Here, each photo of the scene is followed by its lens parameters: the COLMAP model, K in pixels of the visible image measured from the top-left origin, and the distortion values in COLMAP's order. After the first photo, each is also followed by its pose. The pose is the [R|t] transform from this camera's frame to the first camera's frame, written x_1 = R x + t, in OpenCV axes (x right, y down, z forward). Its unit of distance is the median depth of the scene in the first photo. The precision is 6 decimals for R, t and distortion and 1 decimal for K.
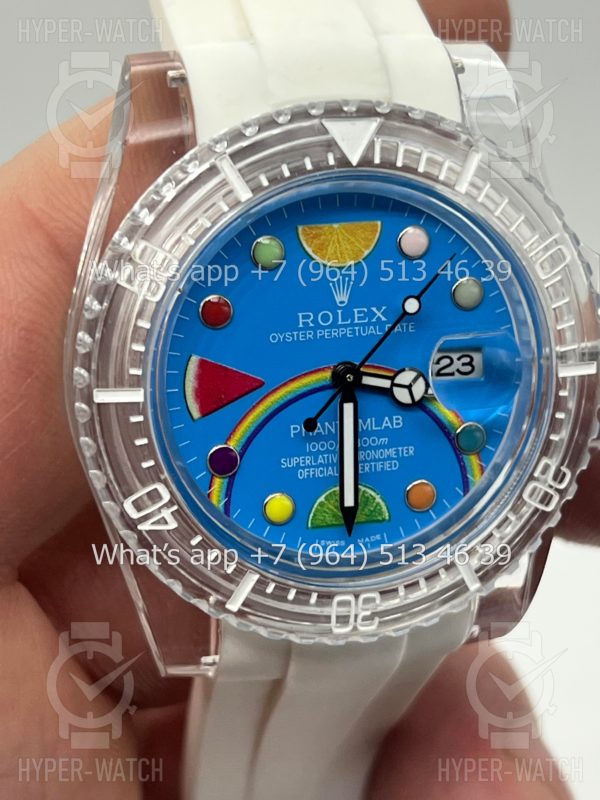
lens RADIAL K [[1859.9, 0, 300.0], [0, 1859.9, 400.0], [0, 0, 1]] dist [0.215982, 0.021390]
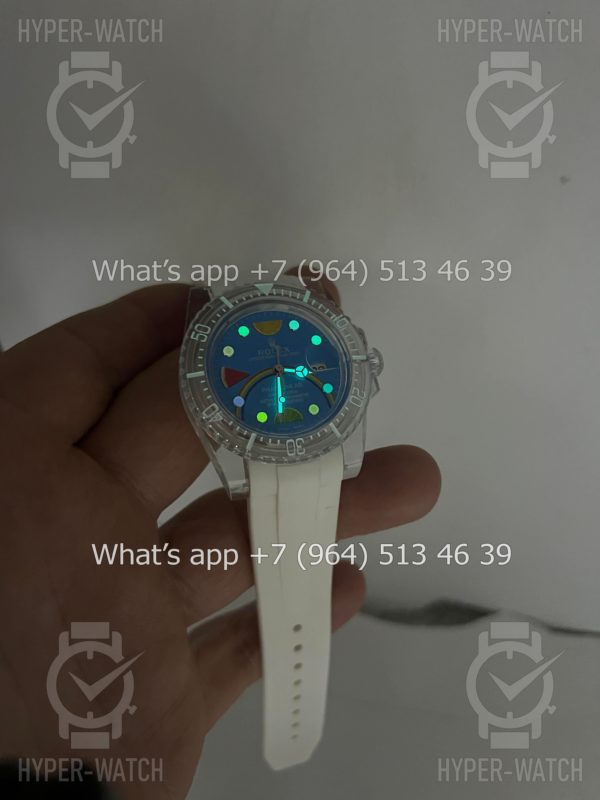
lens RADIAL K [[601.4, 0, 300.9], [0, 601.4, 444.2], [0, 0, 1]] dist [0.001593, 0.000079]
pose [[0.983830, -0.179097, -0.001527, 0.039638], [0.165168, 0.910543, -0.378987, 0.442350], [0.069266, 0.372607, 0.925401, 0.203909]]
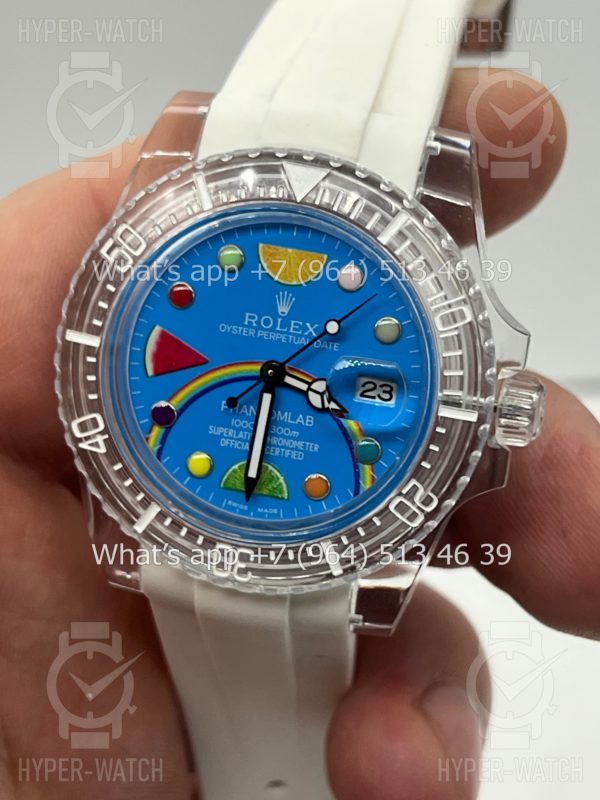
lens RADIAL K [[1859.9, 0, 300.0], [0, 1859.9, 400.0], [0, 0, 1]] dist [0.215982, 0.021390]
pose [[0.893631, 0.227594, -0.386813, 0.521093], [-0.257787, 0.965817, -0.027278, 0.033691], [0.367382, 0.124092, 0.921754, -0.120585]]
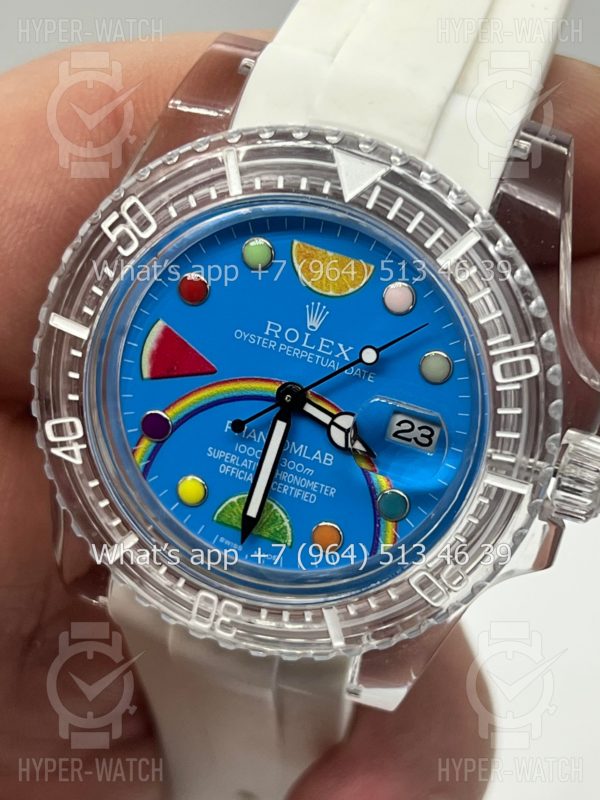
lens RADIAL K [[1859.9, 0, 300.0], [0, 1859.9, 400.0], [0, 0, 1]] dist [0.215982, 0.021390]
pose [[0.843523, 0.380561, -0.379001, 0.415360], [-0.376059, 0.922300, 0.089121, -0.103590], [0.383468, 0.067352, 0.921095, 0.069010]]
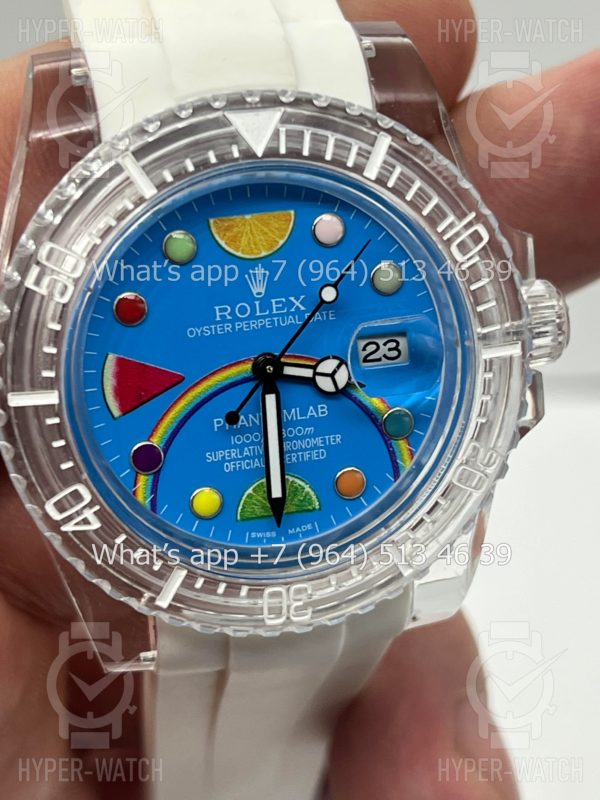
lens RADIAL K [[1859.9, 0, 300.0], [0, 1859.9, 400.0], [0, 0, 1]] dist [0.215982, 0.021390]
pose [[0.998299, -0.043328, -0.039004, 0.080857], [0.044148, 0.998816, 0.020428, -0.015043], [0.038073, -0.022115, 0.999030, 0.005447]]
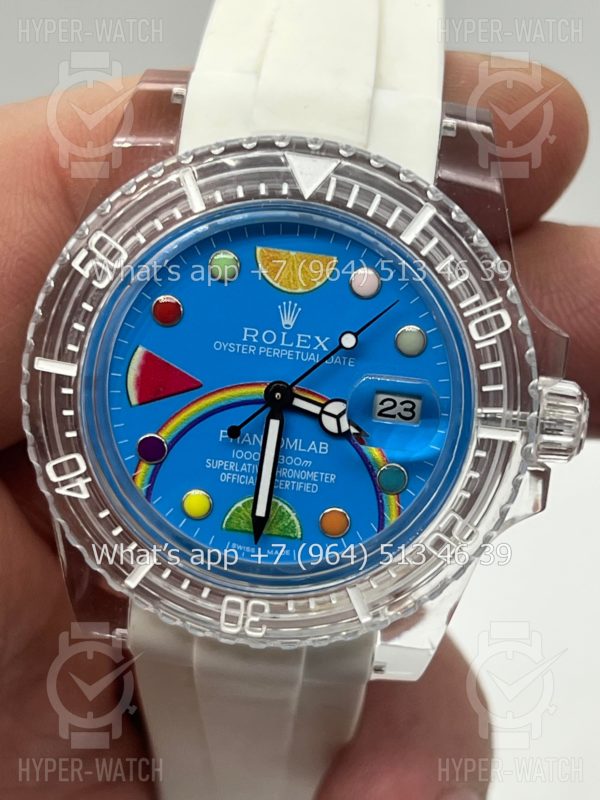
lens RADIAL K [[1859.9, 0, 300.0], [0, 1859.9, 400.0], [0, 0, 1]] dist [0.215982, 0.021390]
pose [[0.944154, 0.193777, -0.266505, 0.320894], [-0.204525, 0.978776, -0.012902, 0.001382], [0.258348, 0.066688, 0.963747, -0.019334]]
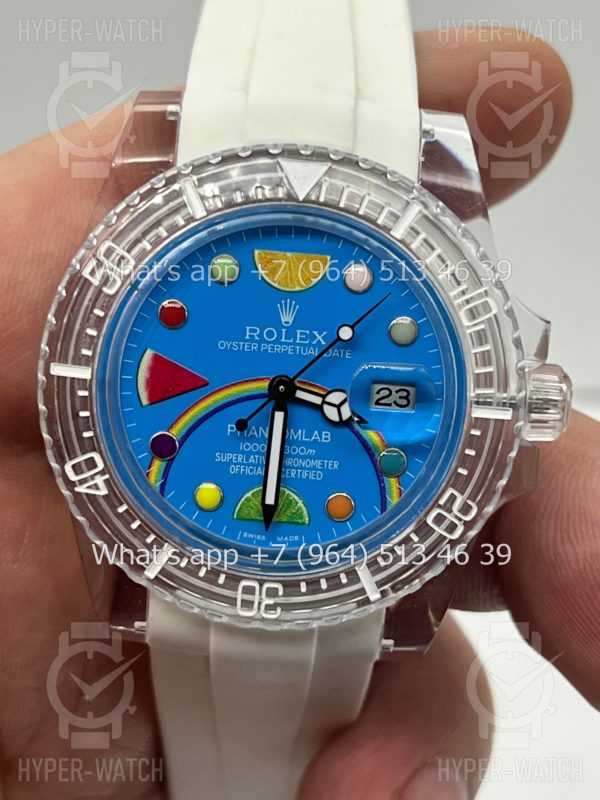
lens RADIAL K [[1859.9, 0, 300.0], [0, 1859.9, 400.0], [0, 0, 1]] dist [0.215982, 0.021390]
pose [[0.962327, 0.134810, -0.236119, 0.303176], [-0.154072, 0.985917, -0.065033, 0.066035], [0.224027, 0.098962, 0.969545, -0.087797]]
